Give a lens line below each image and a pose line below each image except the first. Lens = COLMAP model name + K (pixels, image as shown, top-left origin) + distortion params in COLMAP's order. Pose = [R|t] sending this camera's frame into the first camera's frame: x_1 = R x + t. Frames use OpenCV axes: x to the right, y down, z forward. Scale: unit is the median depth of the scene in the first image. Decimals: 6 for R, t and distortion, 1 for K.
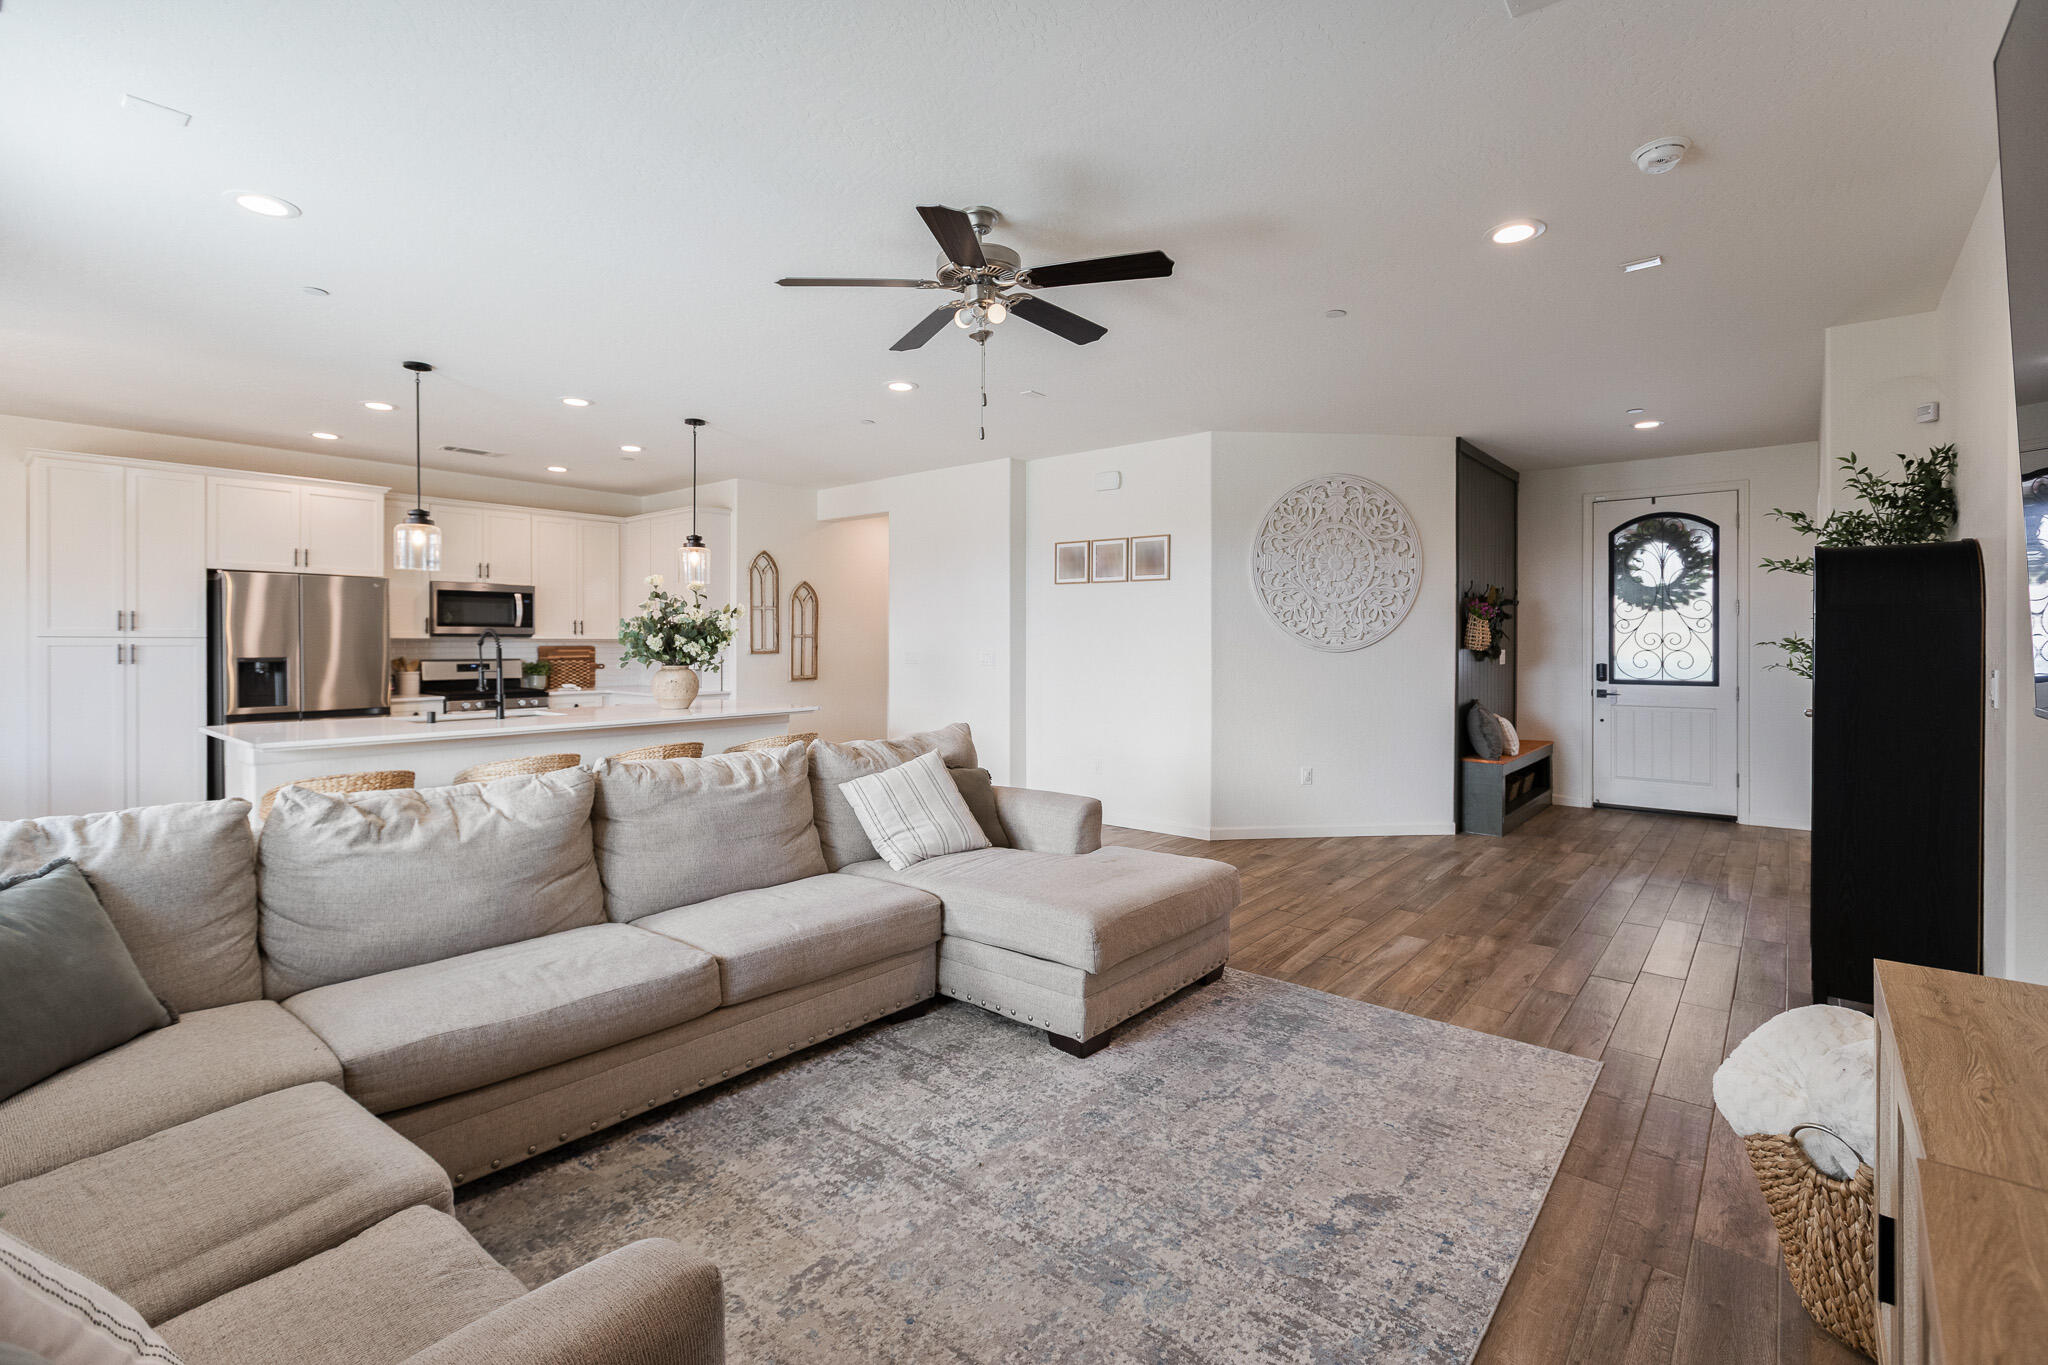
lens RADIAL K [[914.7, 0, 1030.2], [0, 914.7, 645.7], [0, 0, 1]] dist [0.004340, -0.002765]
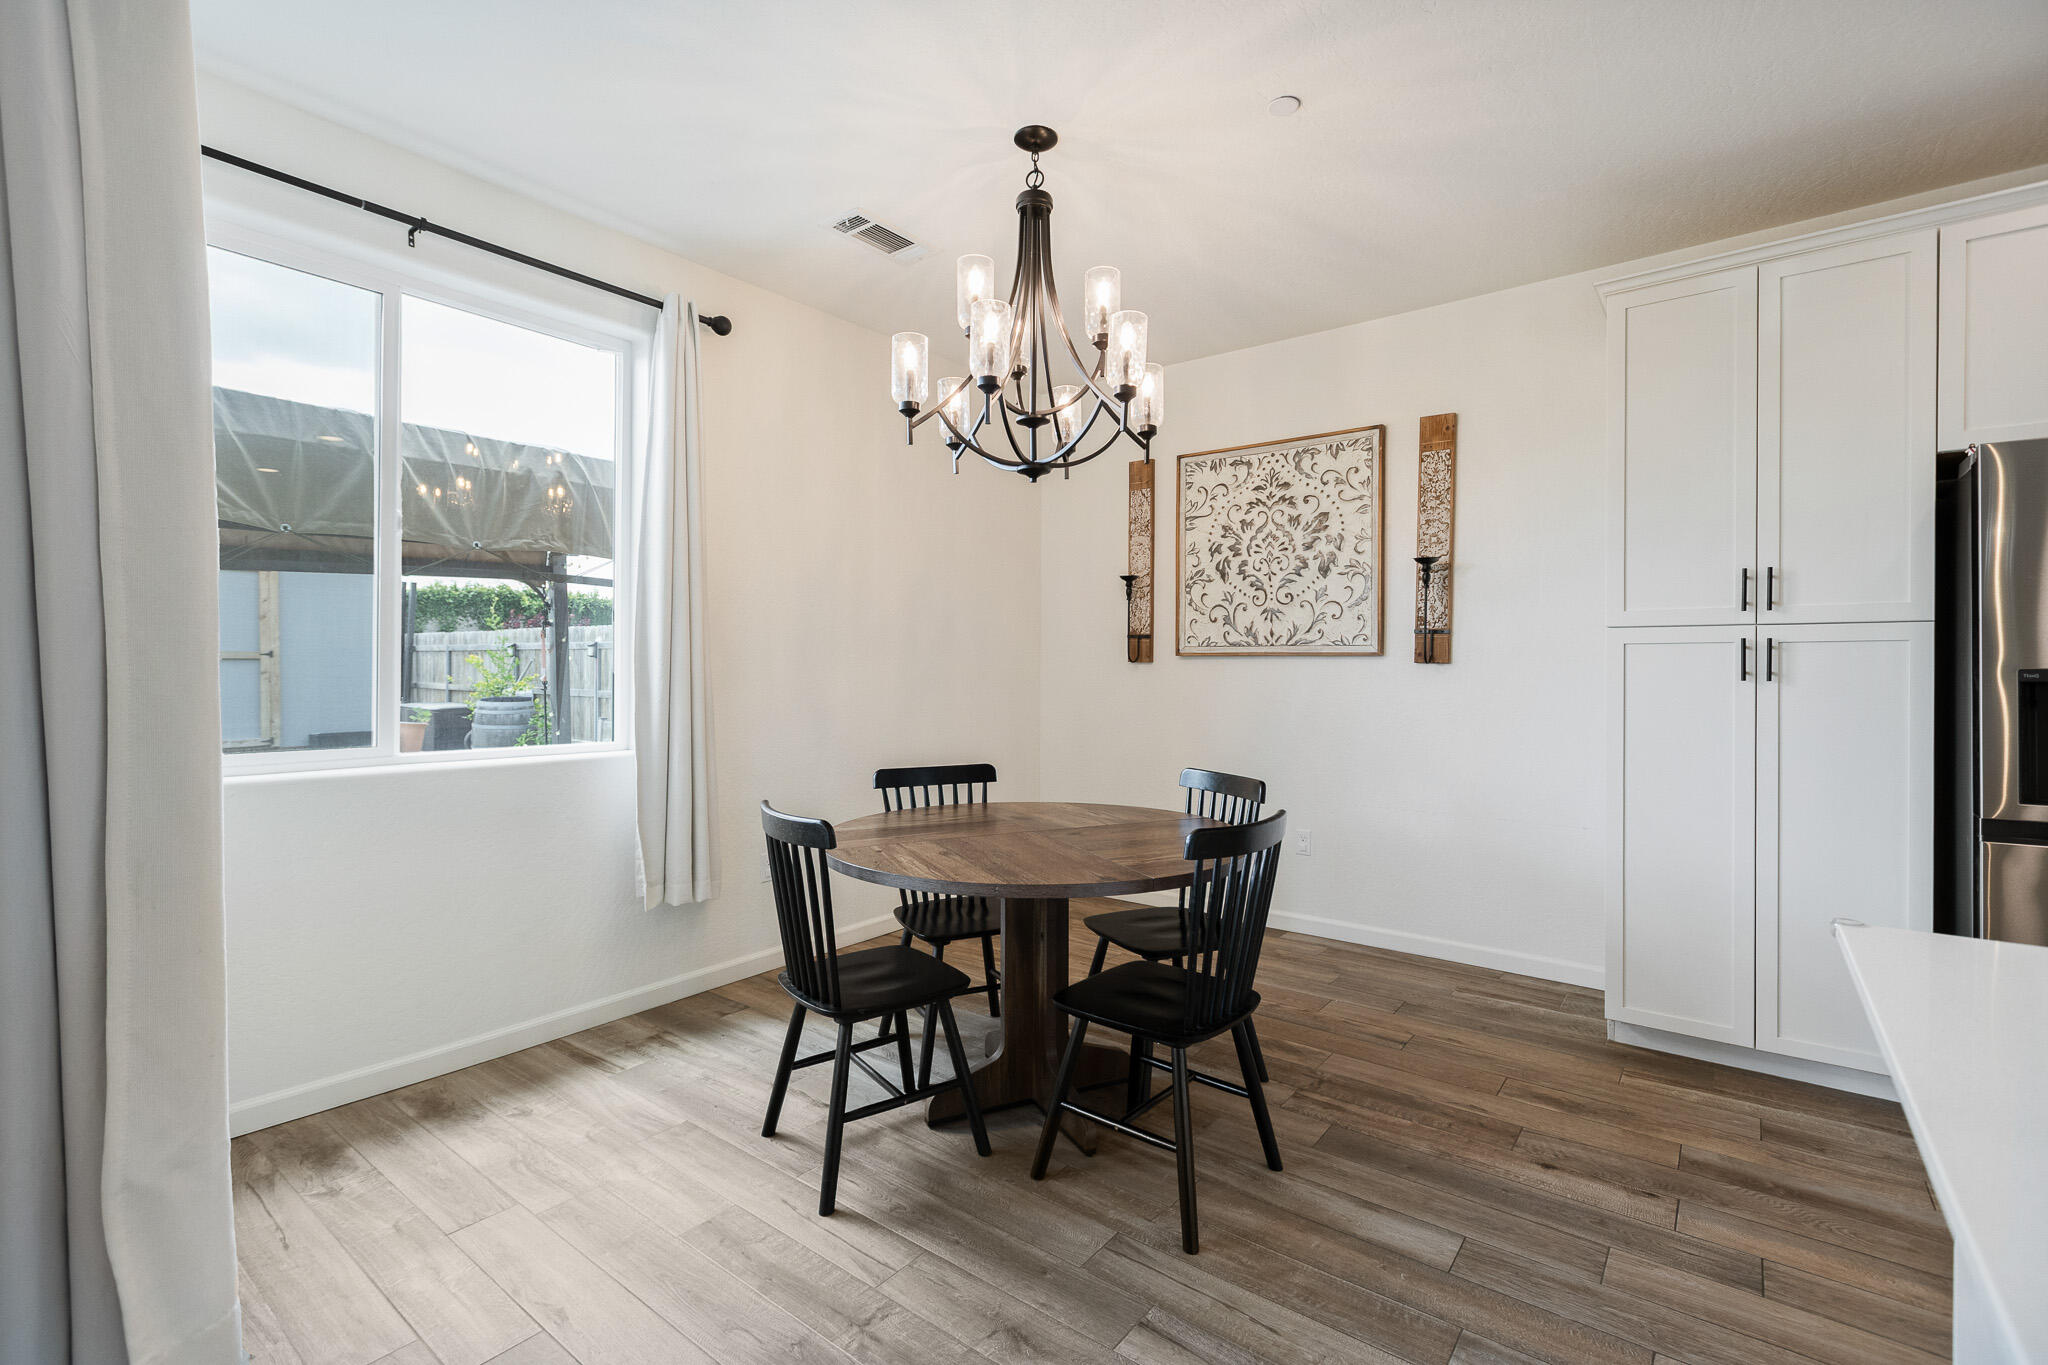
lens RADIAL K [[914.7, 0, 1023.4], [0, 914.7, 668.0], [0, 0, 1]] dist [0.004340, -0.002765]
pose [[0.031554, 0.000610, -0.999502, -0.437210], [-0.005415, 0.999985, 0.000439, 0.012579], [0.999487, 0.005398, 0.031556, 0.504542]]
